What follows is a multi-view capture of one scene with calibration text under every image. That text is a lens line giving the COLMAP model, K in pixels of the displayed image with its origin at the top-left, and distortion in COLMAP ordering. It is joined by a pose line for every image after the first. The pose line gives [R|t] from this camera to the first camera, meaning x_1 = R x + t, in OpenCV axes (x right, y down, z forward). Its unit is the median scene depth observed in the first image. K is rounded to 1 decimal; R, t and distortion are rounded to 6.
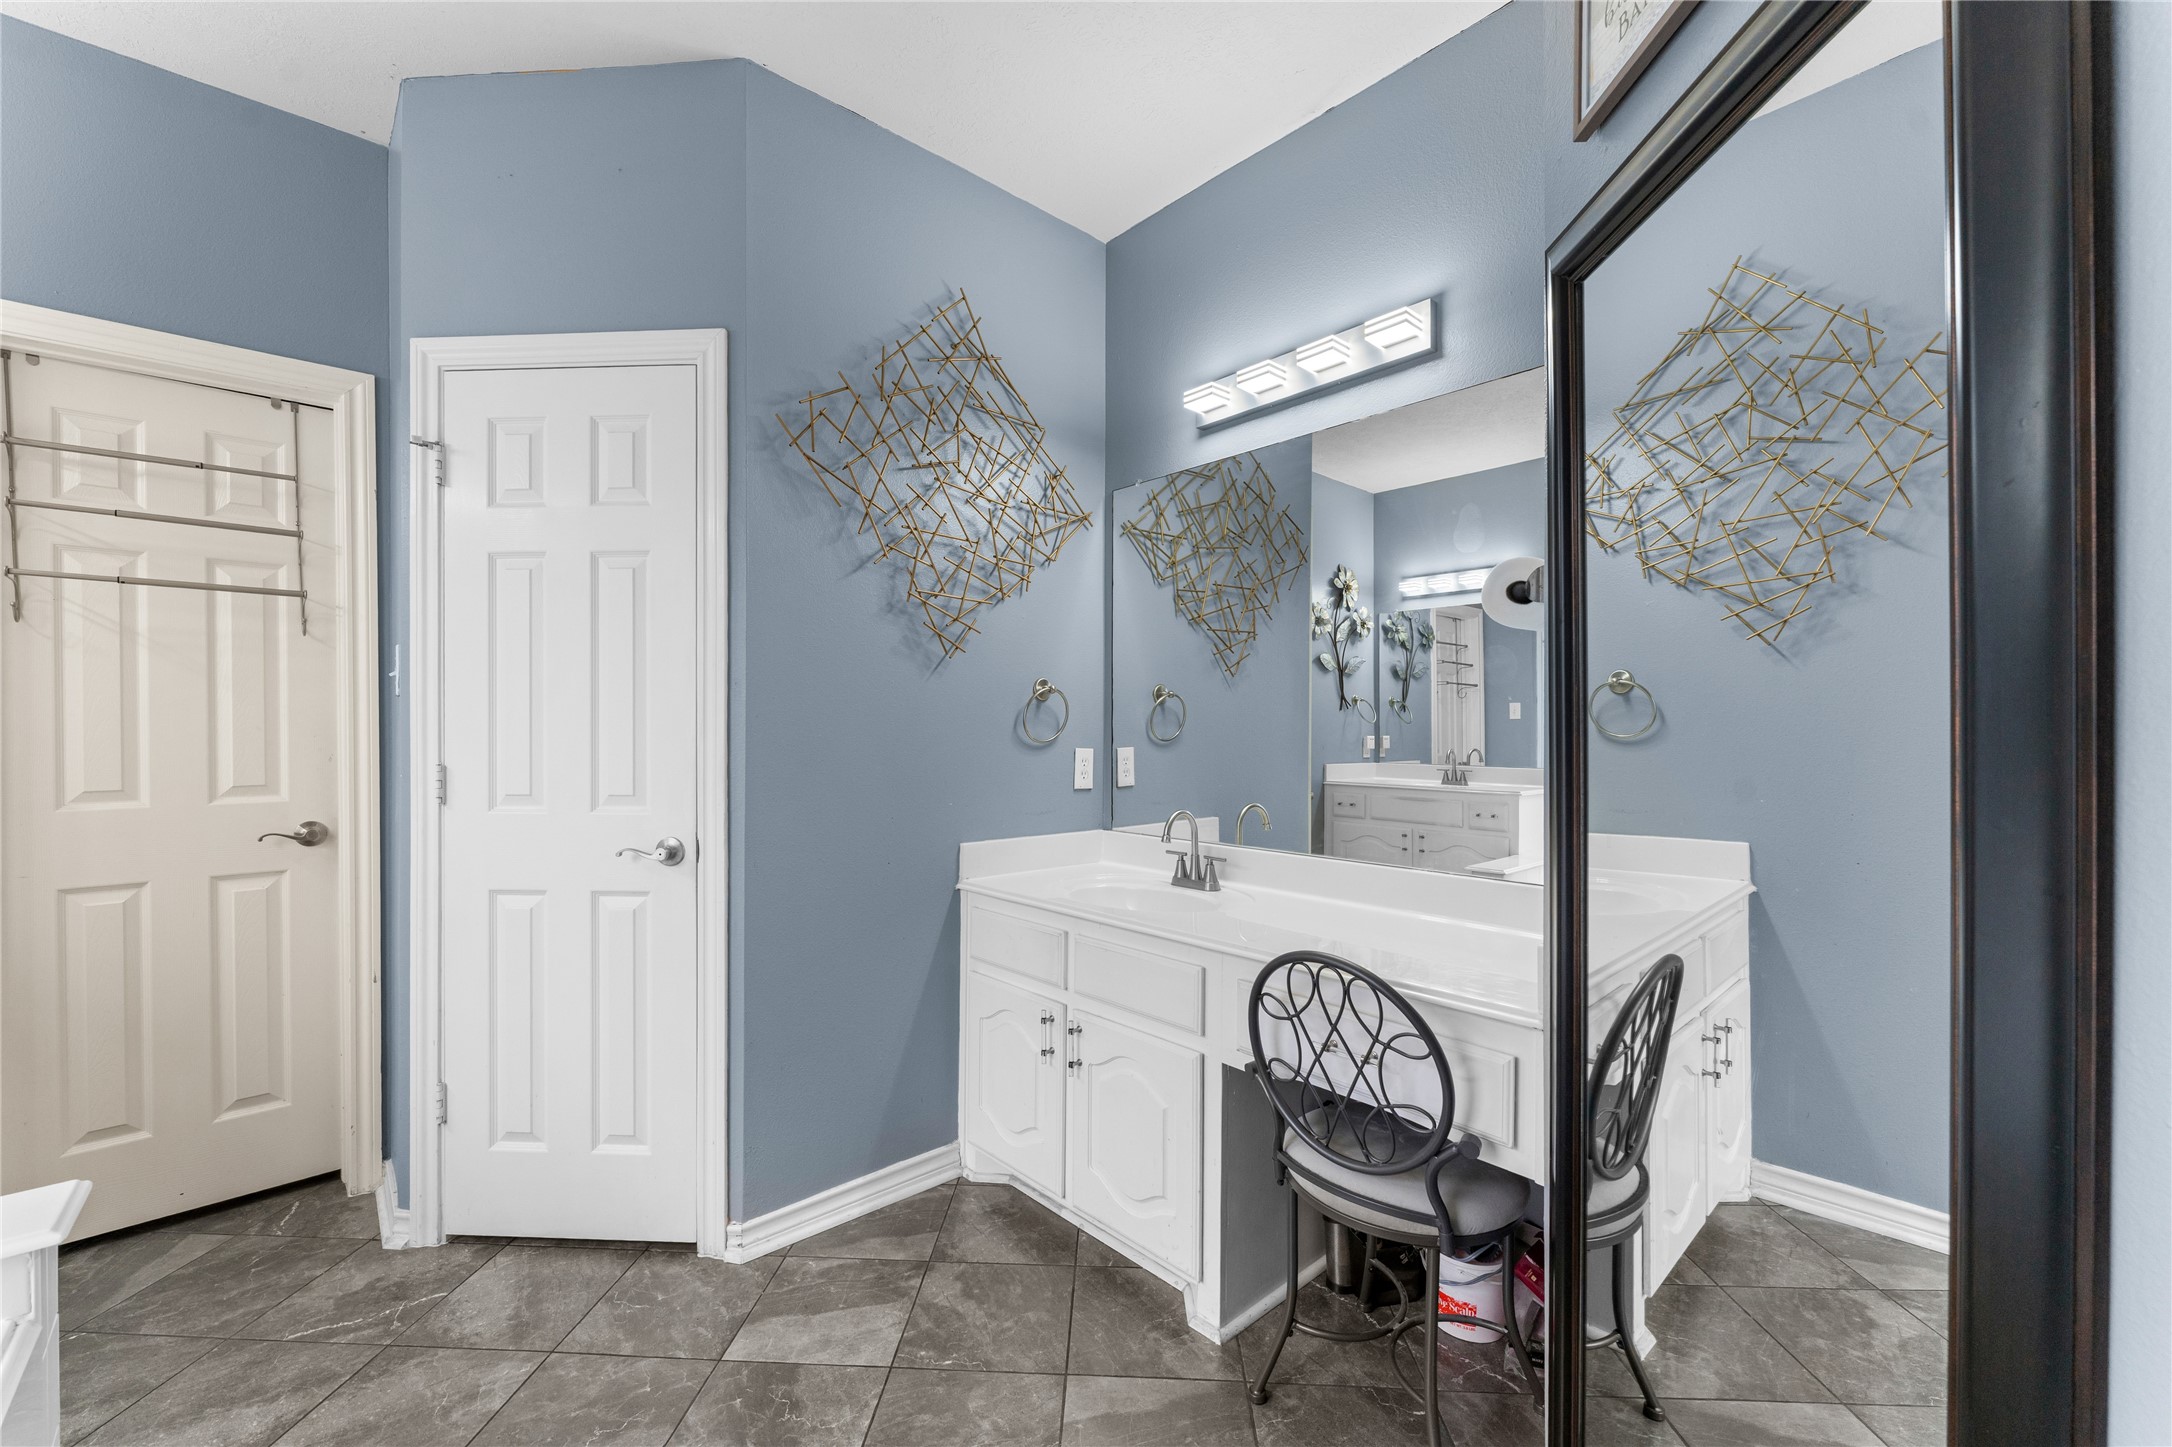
lens RADIAL K [[865.6, 0, 1046.1], [0, 865.6, 729.6], [0, 0, 1]] dist [-0.001746, -0.000598]
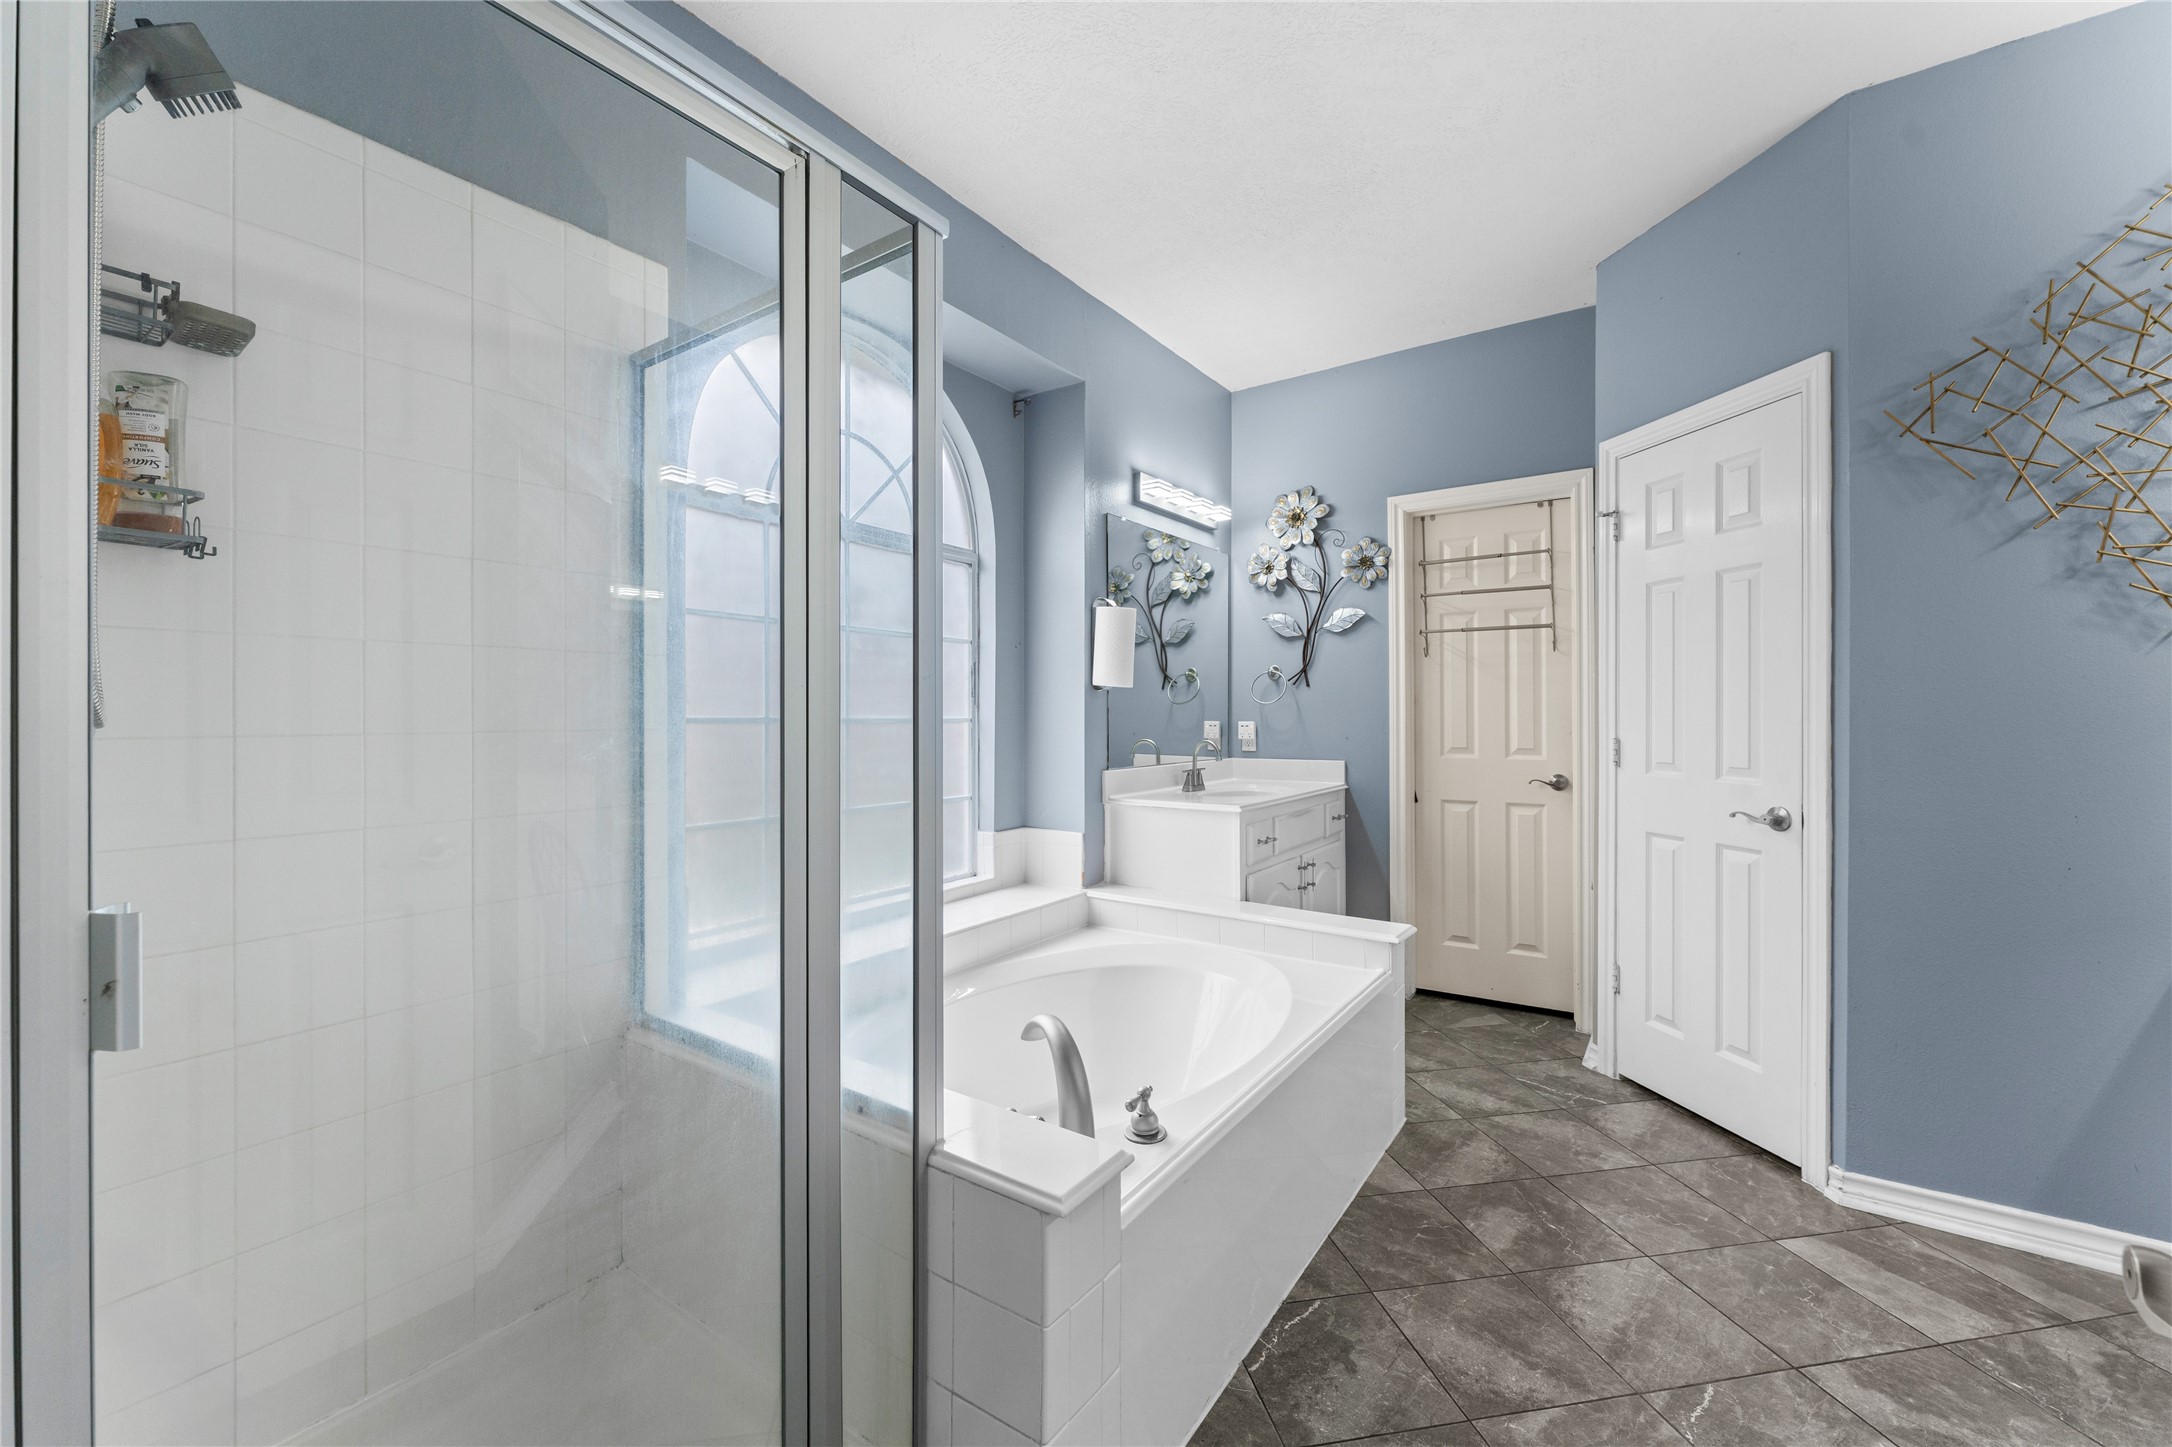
lens RADIAL K [[865.6, 0, 1091.6], [0, 865.6, 716.1], [0, 0, 1]] dist [-0.001746, -0.000598]
pose [[0.239587, 0.003287, -0.970869, 0.468441], [-0.002107, 0.999994, 0.002865, 0.001399], [0.970873, 0.001359, 0.239592, -0.172661]]
